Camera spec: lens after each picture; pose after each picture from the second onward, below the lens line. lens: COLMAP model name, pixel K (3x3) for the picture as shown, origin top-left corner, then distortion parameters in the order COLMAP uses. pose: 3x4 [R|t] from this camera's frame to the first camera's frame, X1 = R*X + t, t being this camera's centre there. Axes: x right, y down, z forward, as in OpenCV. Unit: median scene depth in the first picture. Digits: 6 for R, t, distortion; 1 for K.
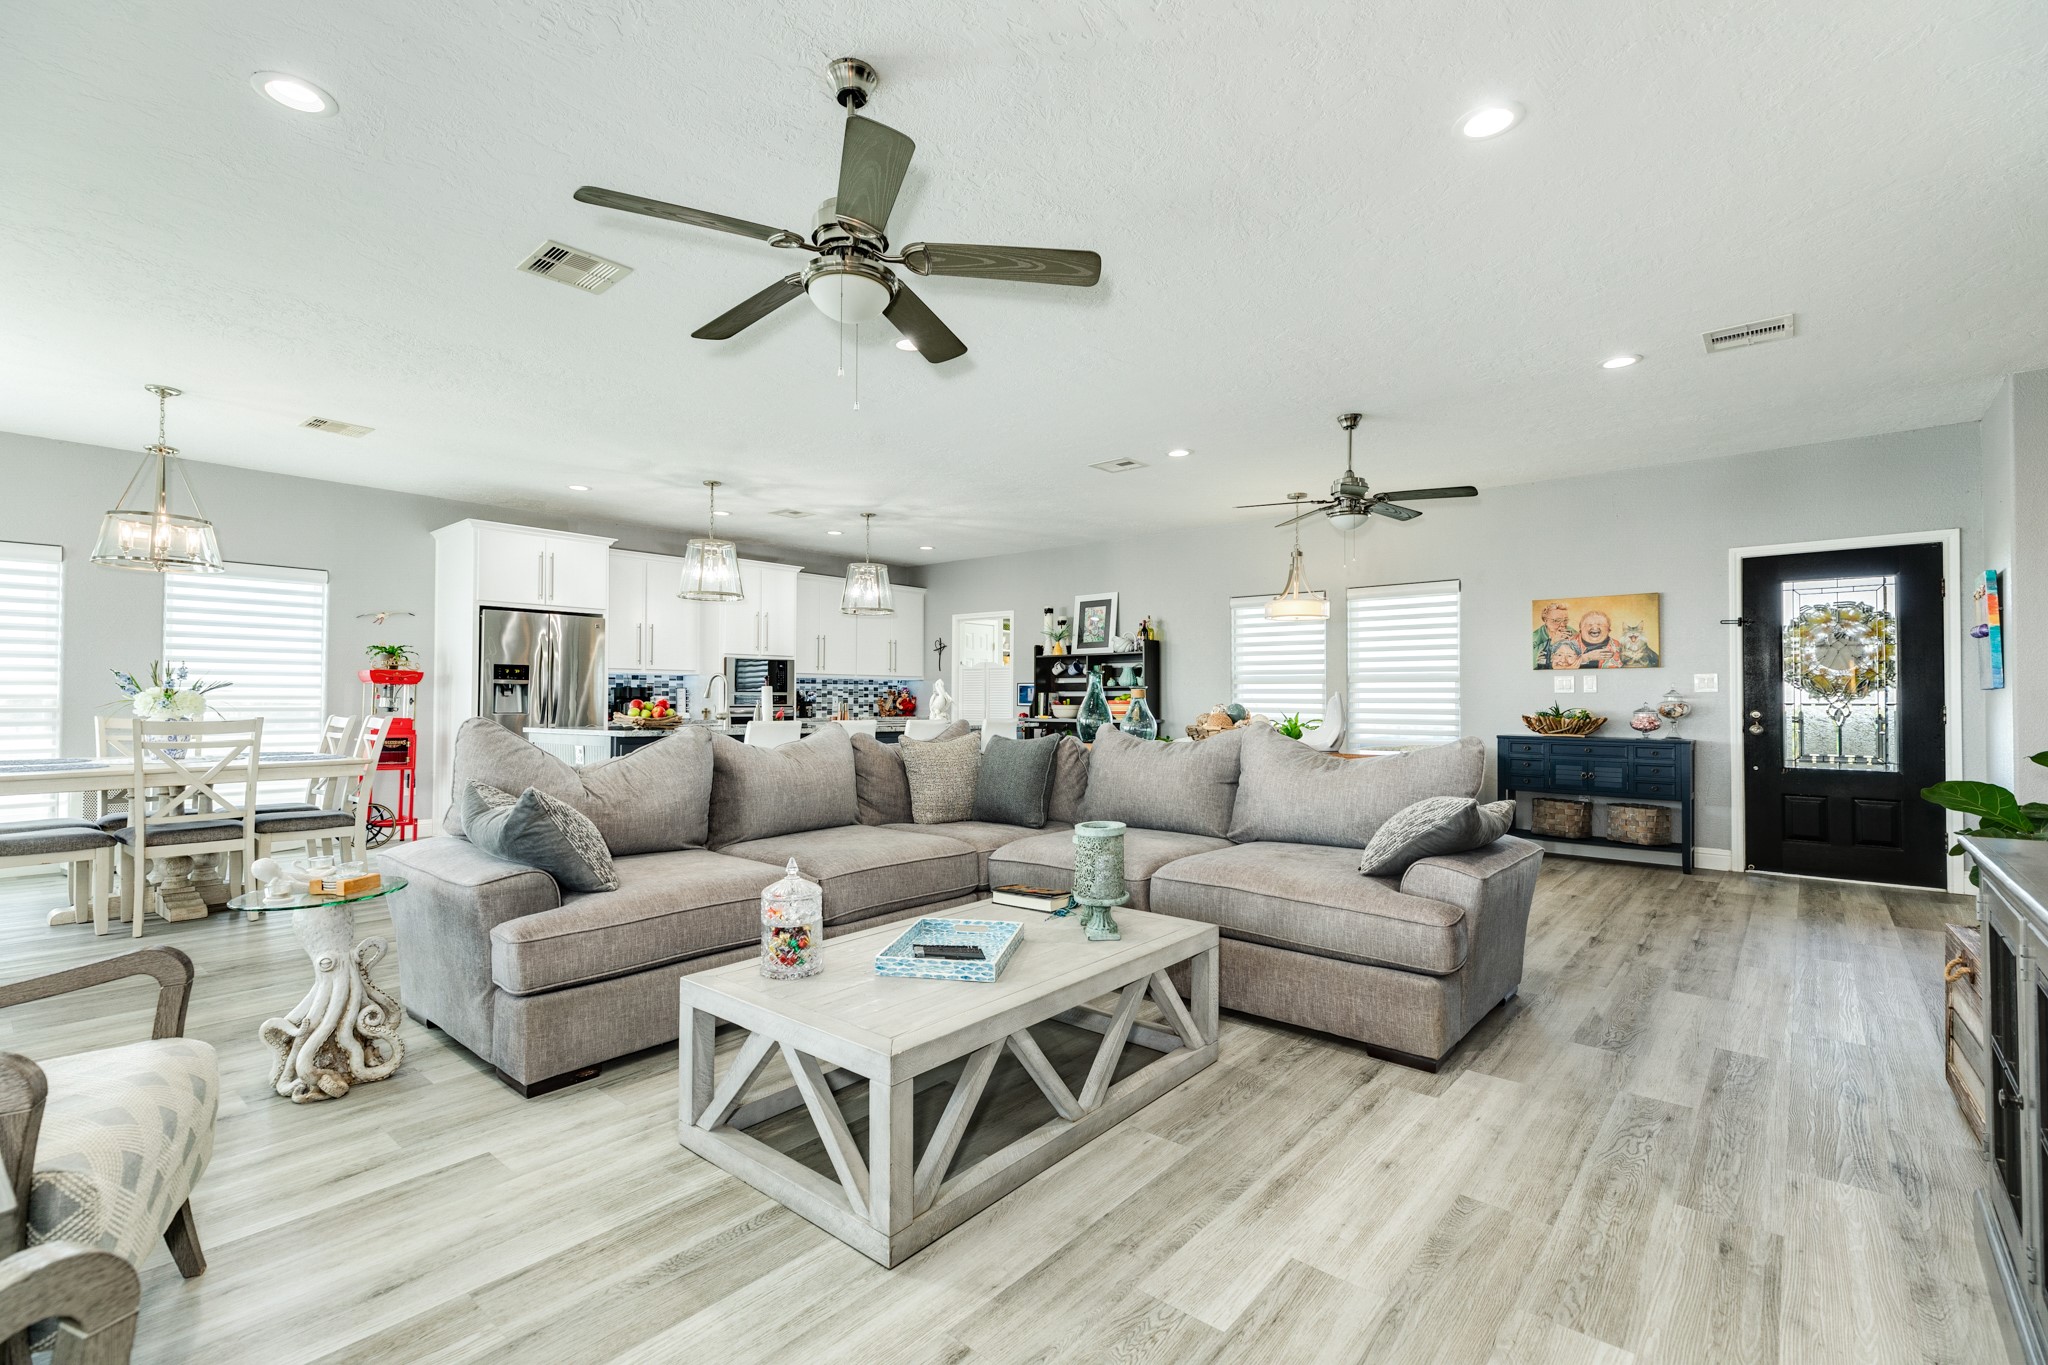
lens RADIAL K [[916.9, 0, 1023.4], [0, 916.9, 692.3], [0, 0, 1]] dist [0.002598, 0.001169]
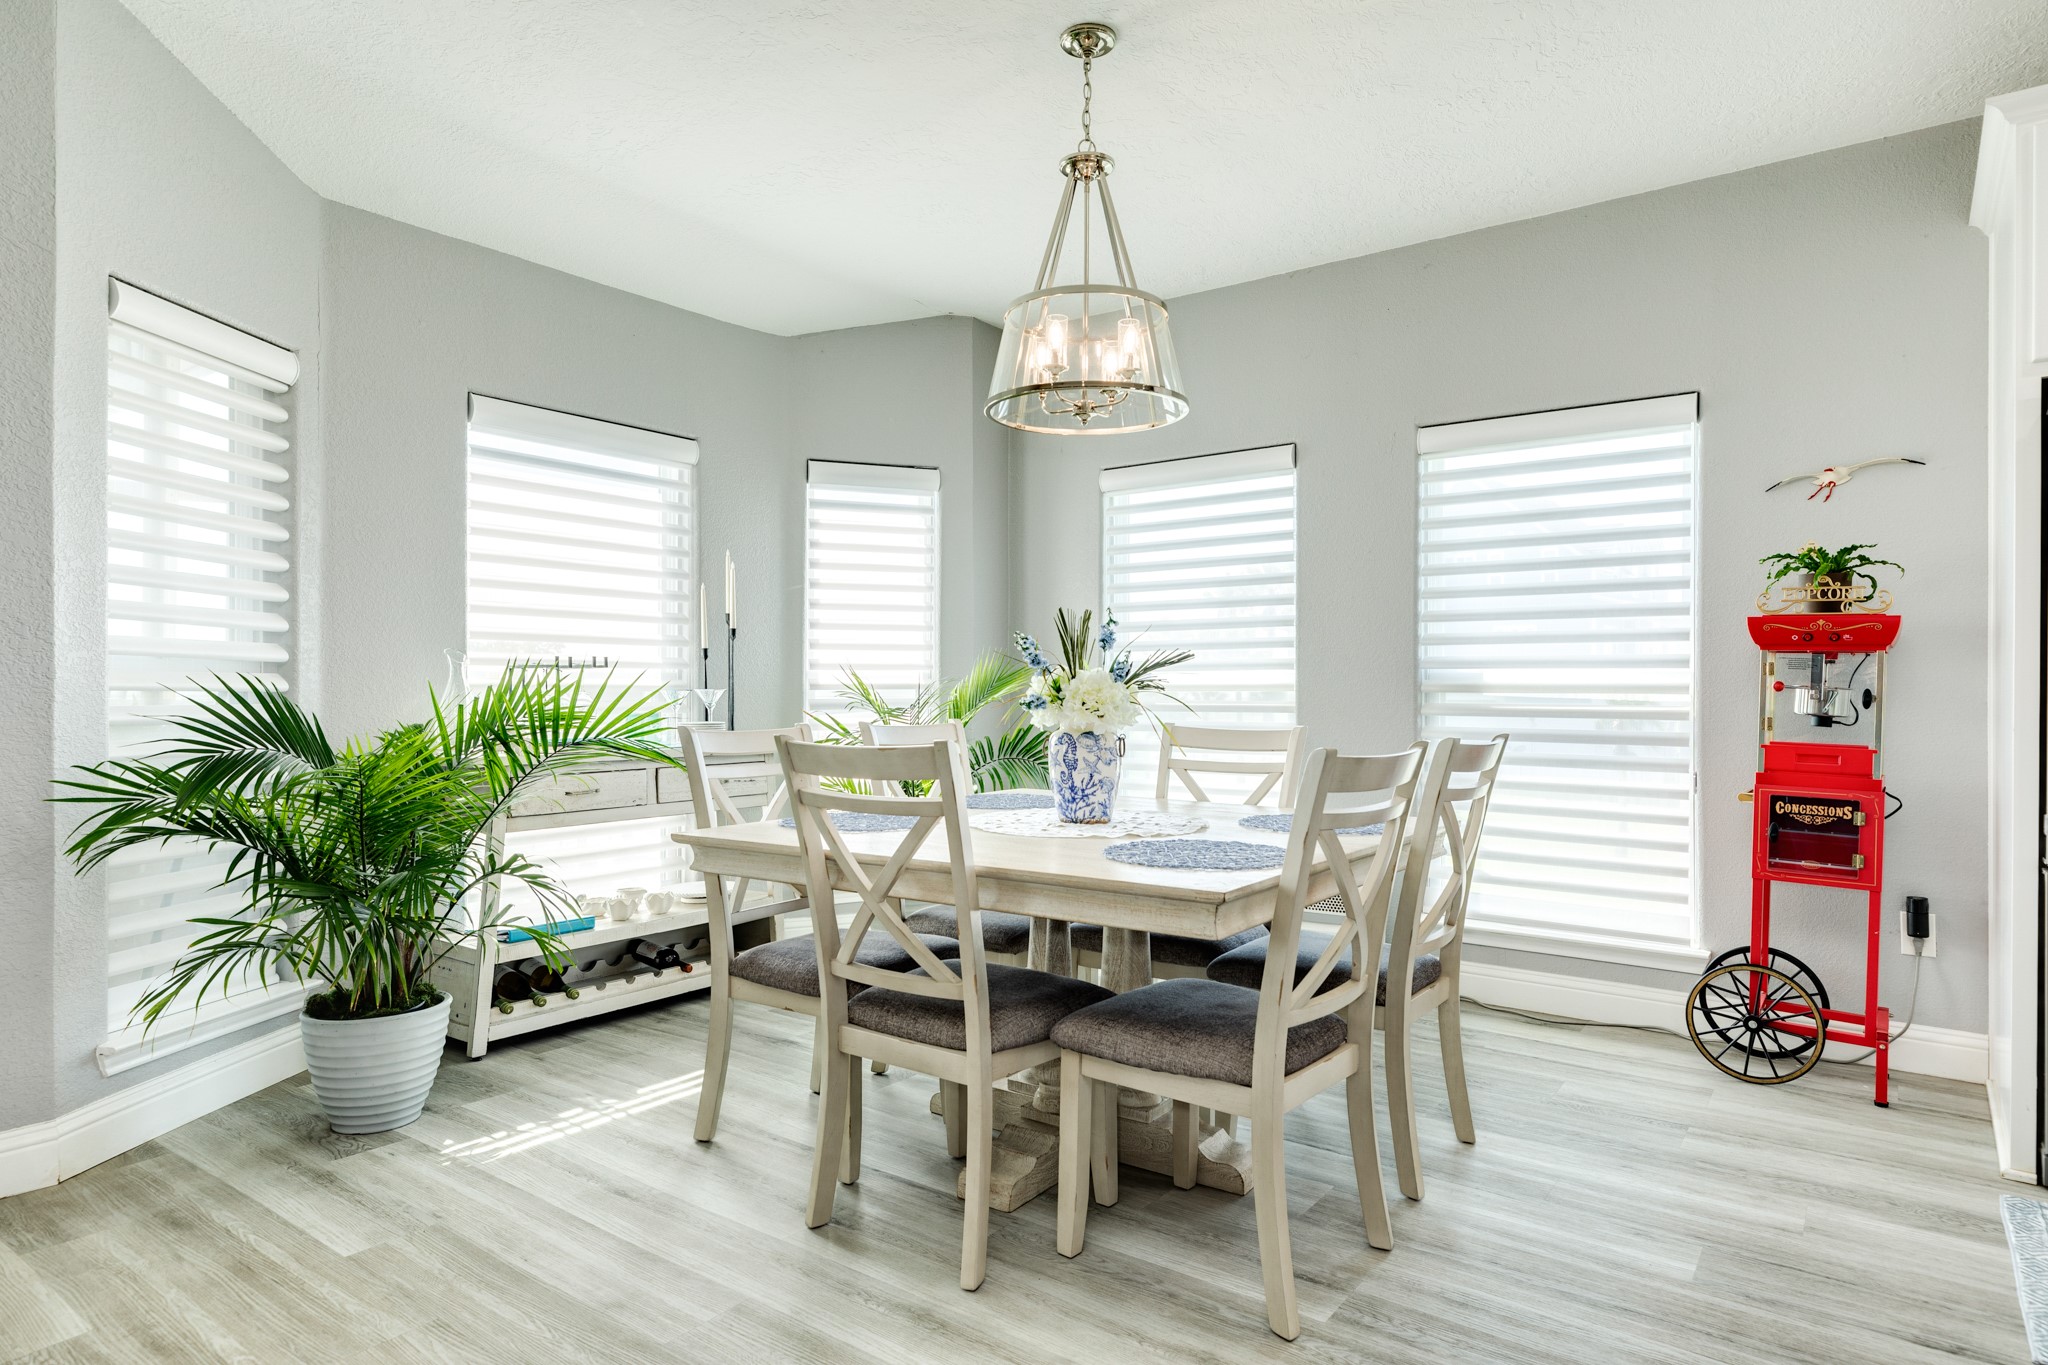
lens RADIAL K [[1167.6, 0, 1021.4], [0, 1167.6, 677.6], [0, 0, 1]] dist [0.005246, -0.001770]
pose [[0.070294, -0.010318, -0.997473, -0.244118], [0.005037, 0.999937, -0.009989, 0.004552], [0.997514, -0.004323, 0.070342, 0.663114]]
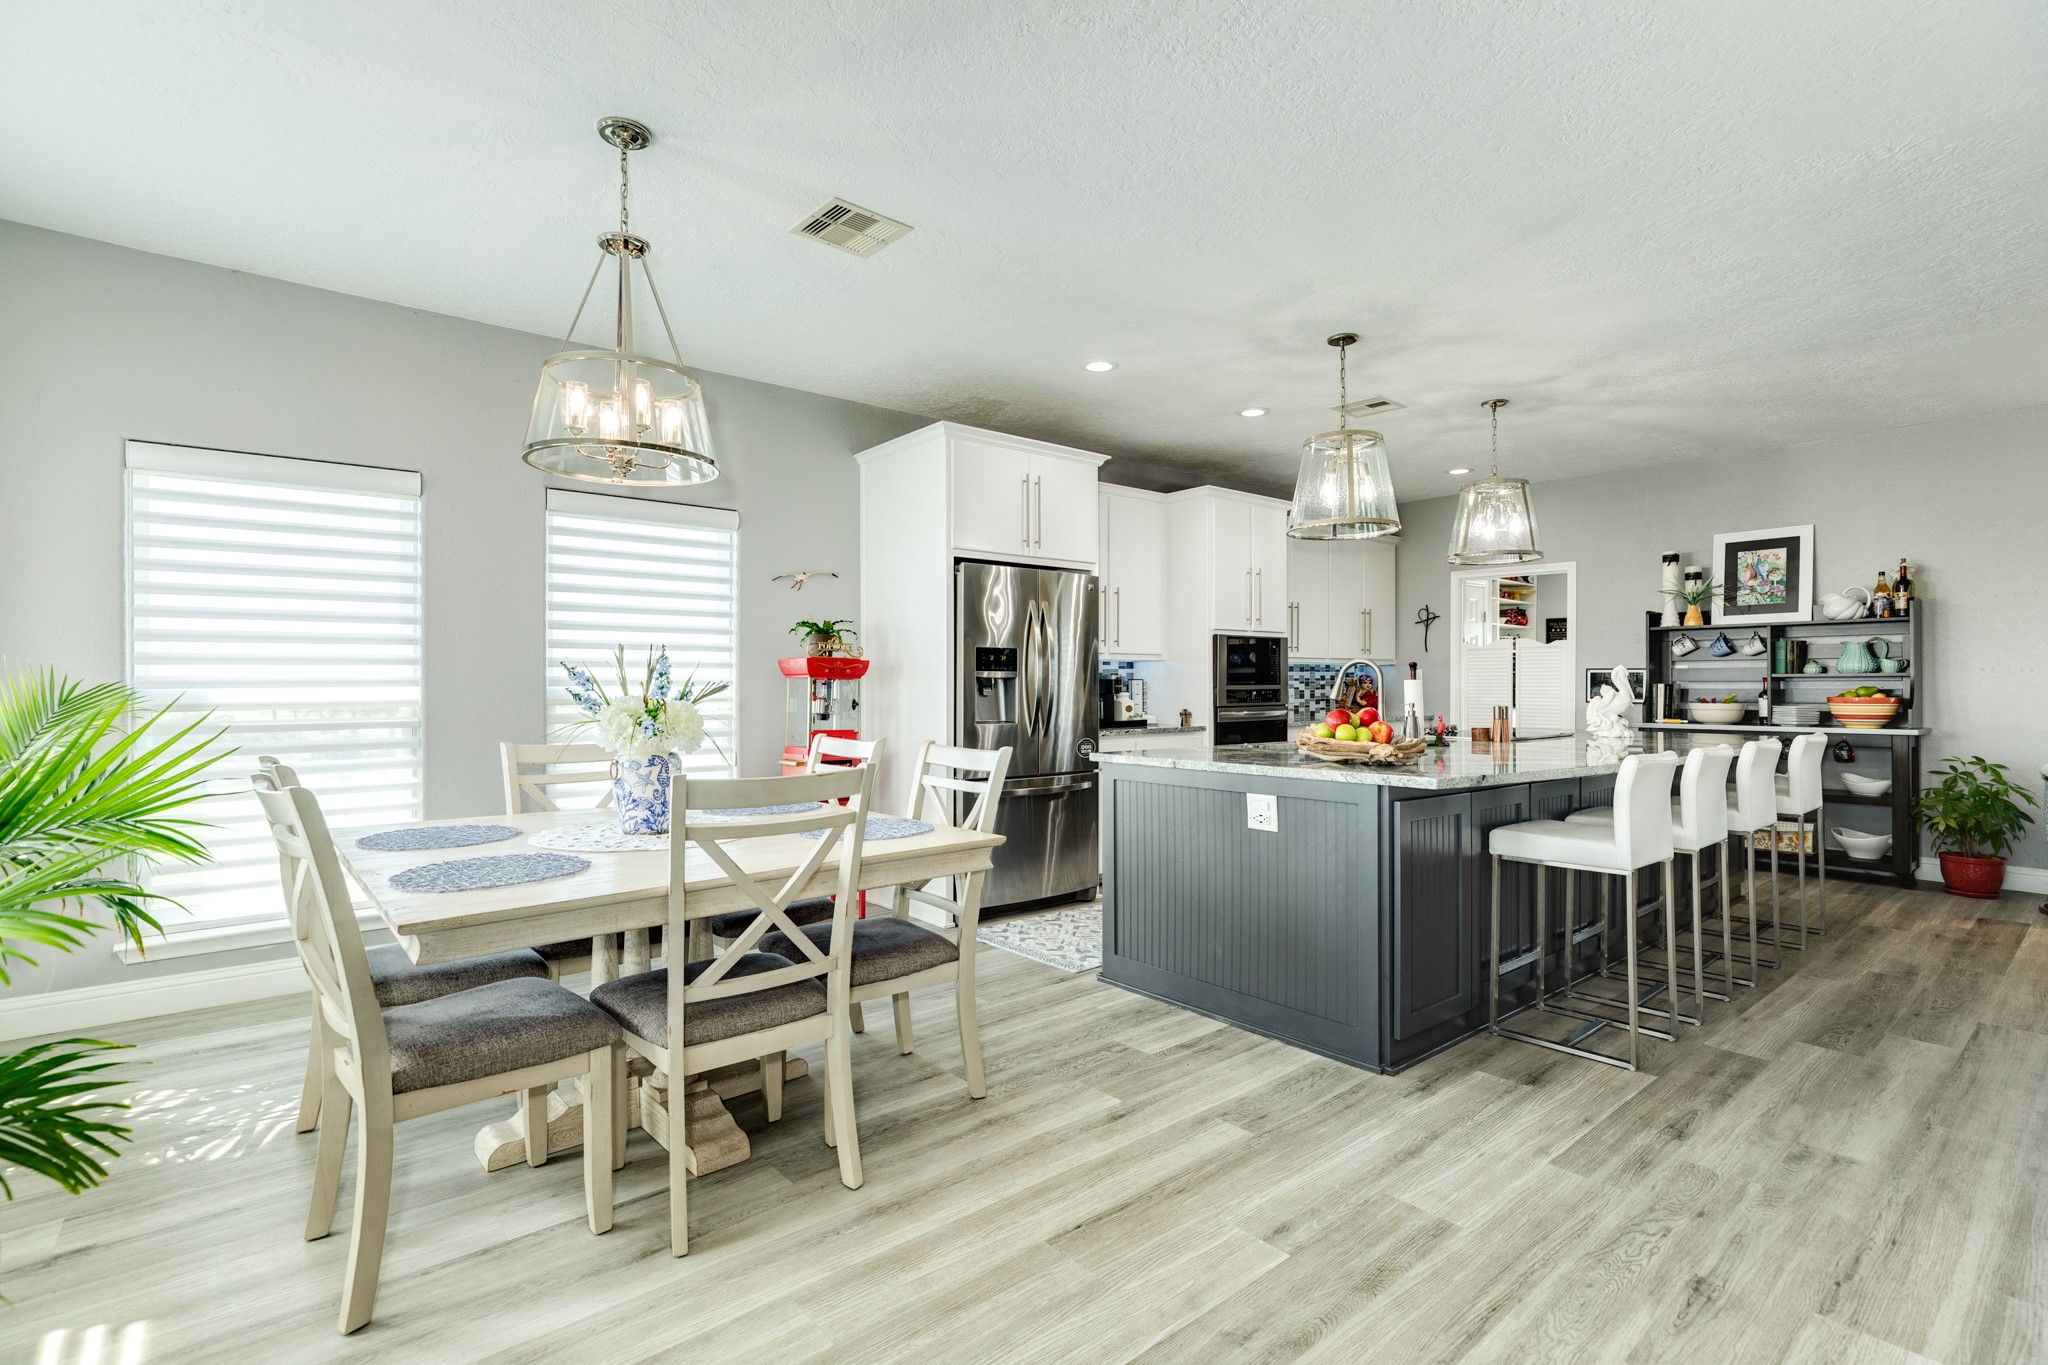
lens RADIAL K [[953.2, 0, 1018.7], [0, 953.2, 681.9], [0, 0, 1]] dist [-0.000935, 0.000767]
pose [[0.985518, -0.003653, -0.169532, -0.448431], [0.005001, 0.999959, 0.007525, -0.011575], [0.169498, -0.008264, 0.985496, 0.355982]]
